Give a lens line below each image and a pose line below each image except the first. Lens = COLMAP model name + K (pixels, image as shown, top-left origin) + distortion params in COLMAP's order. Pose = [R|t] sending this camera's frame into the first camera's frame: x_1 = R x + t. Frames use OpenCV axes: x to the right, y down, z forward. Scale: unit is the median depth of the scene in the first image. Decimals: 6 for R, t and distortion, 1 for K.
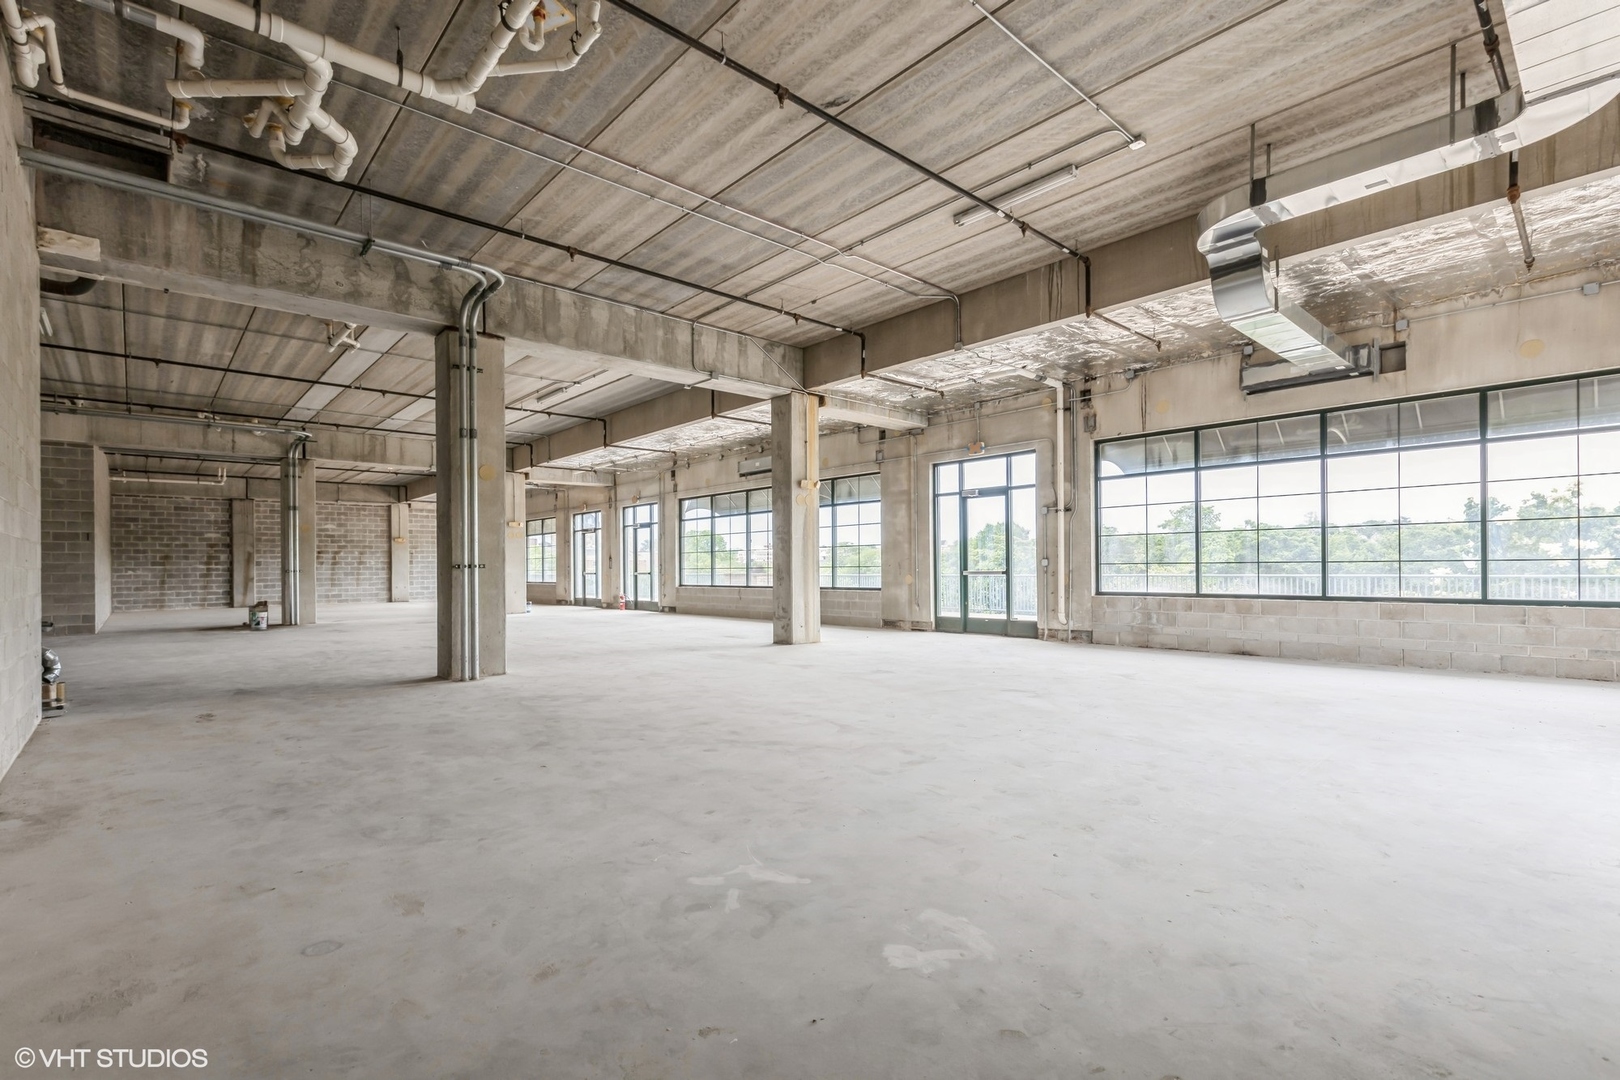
lens RADIAL K [[742.5, 0, 810.1], [0, 742.5, 571.4], [0, 0, 1]] dist [0.000690, -0.000339]
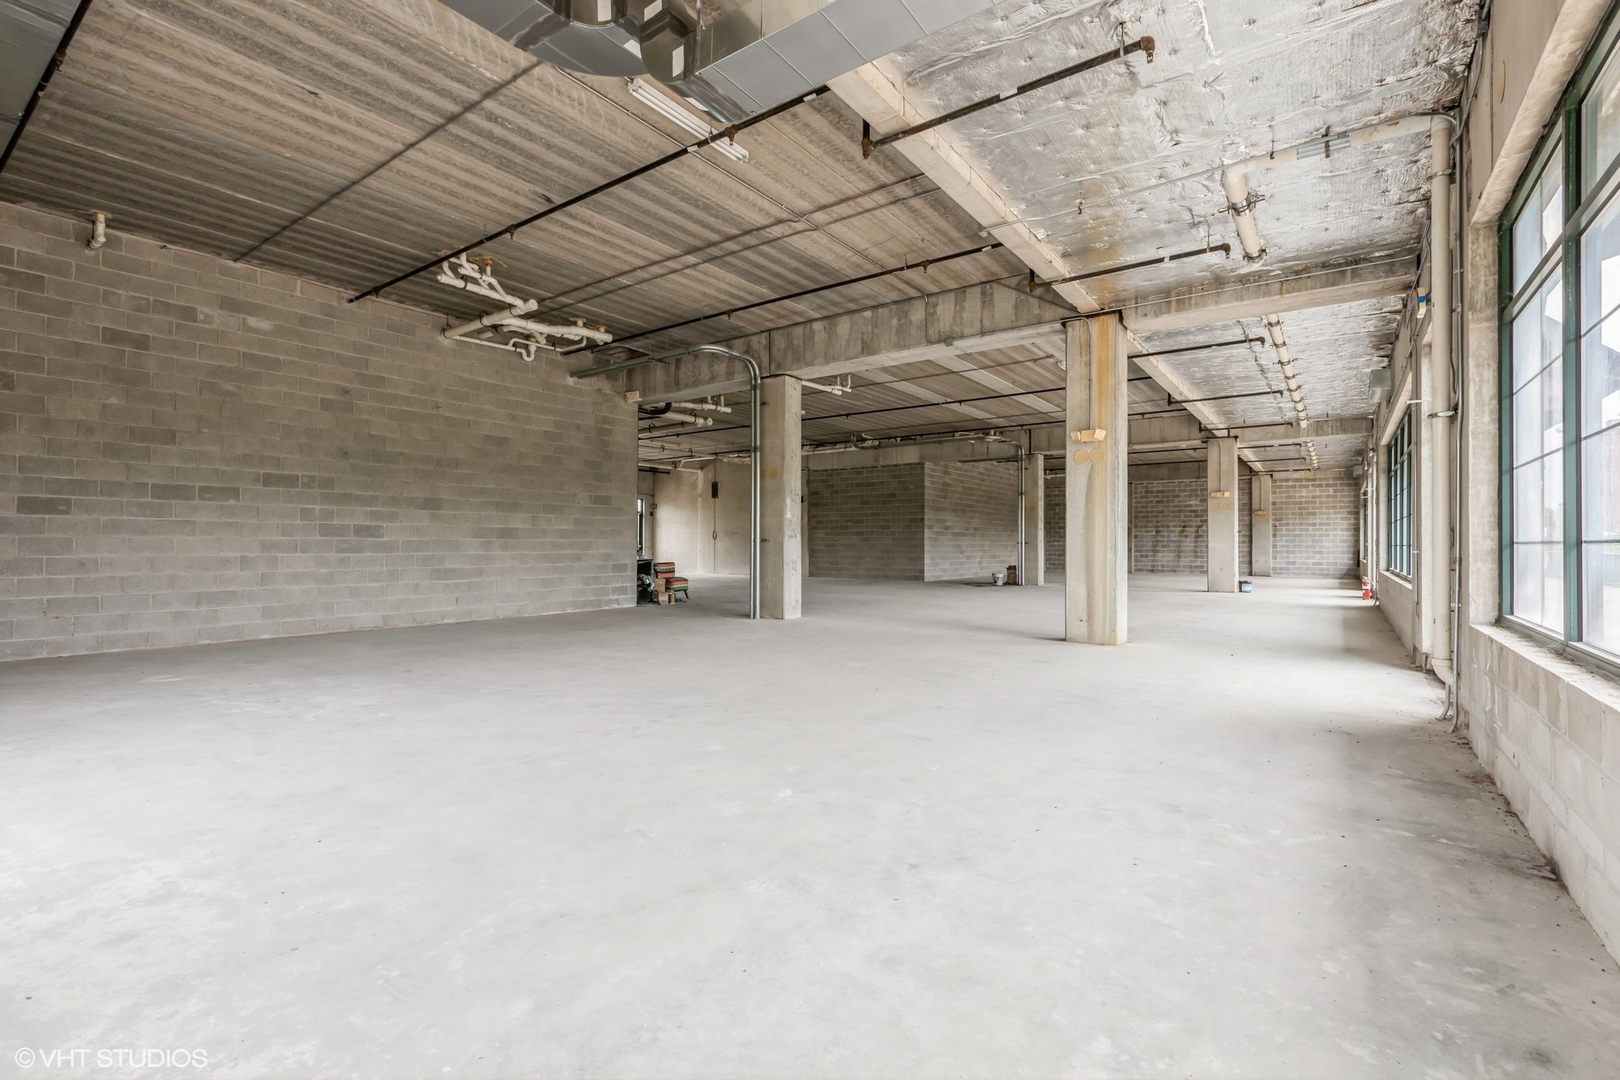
lens RADIAL K [[730.4, 0, 800.6], [0, 730.4, 539.0], [0, 0, 1]] dist [0.000421, 0.000641]
pose [[0.197249, 0.004017, -0.980345, 0.591551], [-0.009847, 0.999949, 0.002116, -0.007962], [0.980304, 0.009236, 0.197279, 0.492161]]
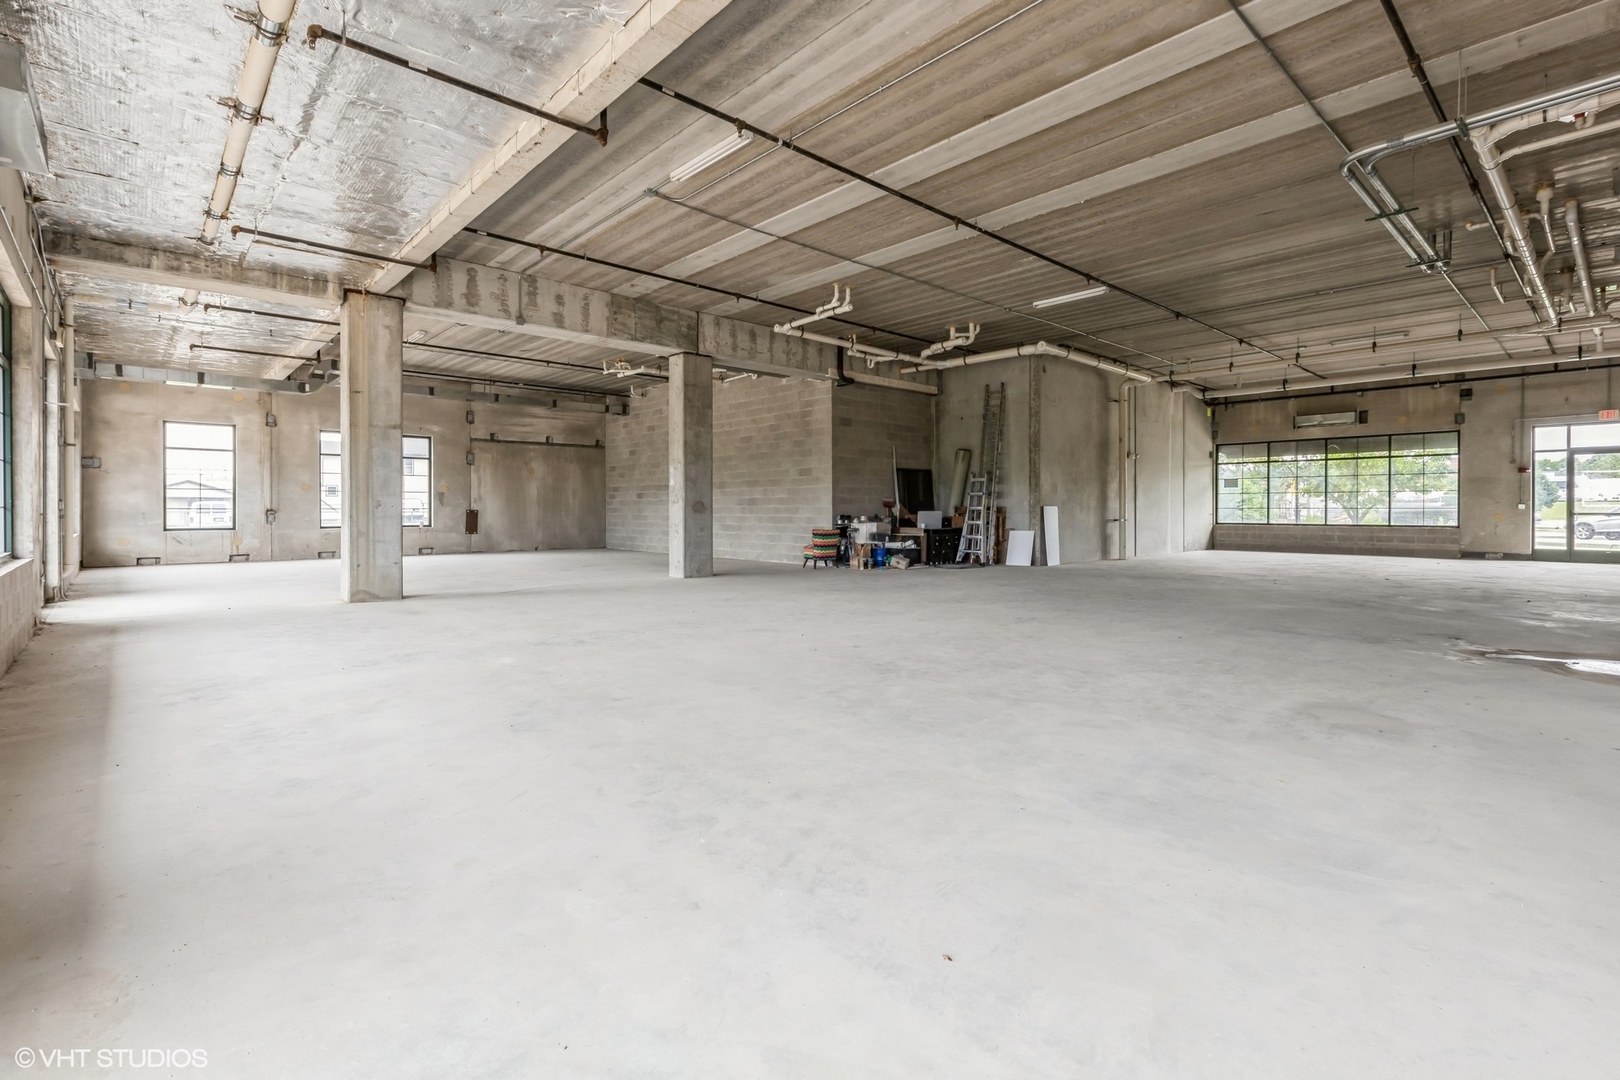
lens RADIAL K [[747.7, 0, 812.8], [0, 747.7, 509.5], [0, 0, 1]] dist [-0.000362, 0.000405]
pose [[-0.999932, 0.010677, -0.004585, -0.448917], [0.010651, 0.999927, 0.005665, -0.002611], [0.004645, 0.005616, -0.999973, 1.633401]]
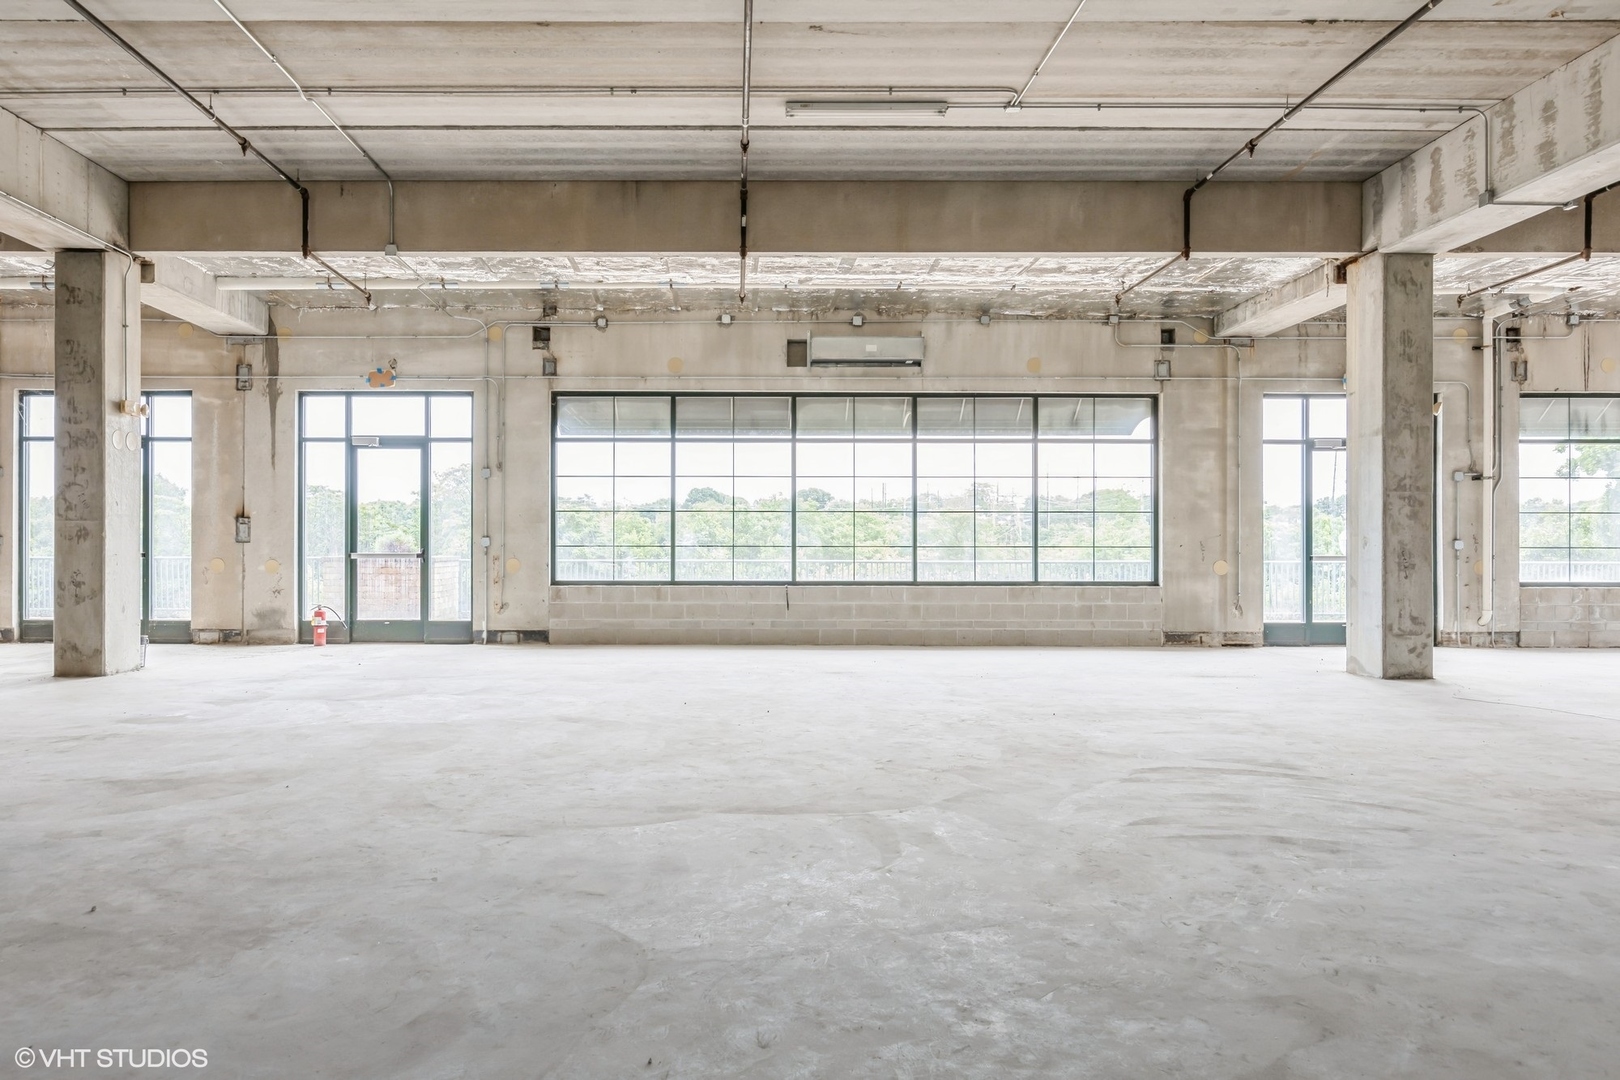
lens RADIAL K [[1083.9, 0, 736.9], [0, 1083.9, 546.0], [0, 0, 1]] dist [0.003130, -0.000713]
pose [[0.671475, 0.012905, 0.740915, -0.894940], [-0.005585, 0.999908, -0.012355, 0.006211], [-0.741007, 0.004158, 0.671485, 0.718228]]
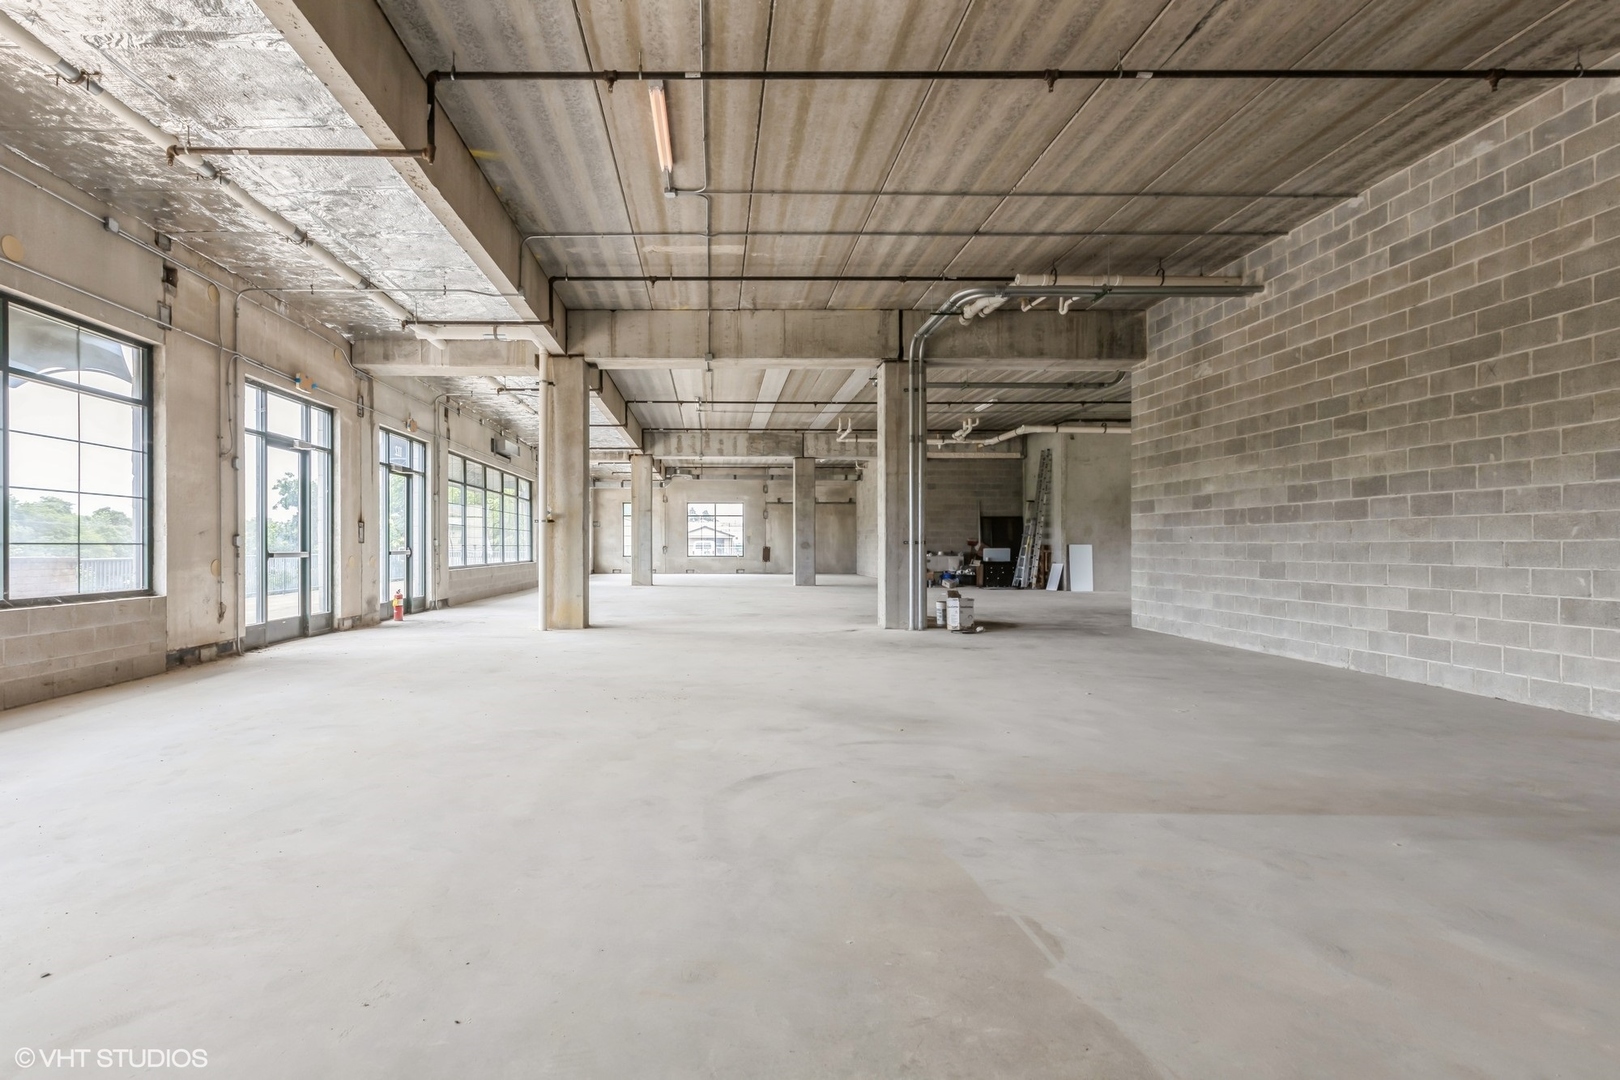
lens RADIAL K [[767.8, 0, 712.6], [0, 767.8, 548.0], [0, 0, 1]] dist [-0.000216, 0.000004]
pose [[-0.739200, 0.007689, 0.673443, -1.327348], [0.009931, 0.999951, -0.000517, 0.003400], [-0.673413, 0.006306, -0.739239, 2.089863]]
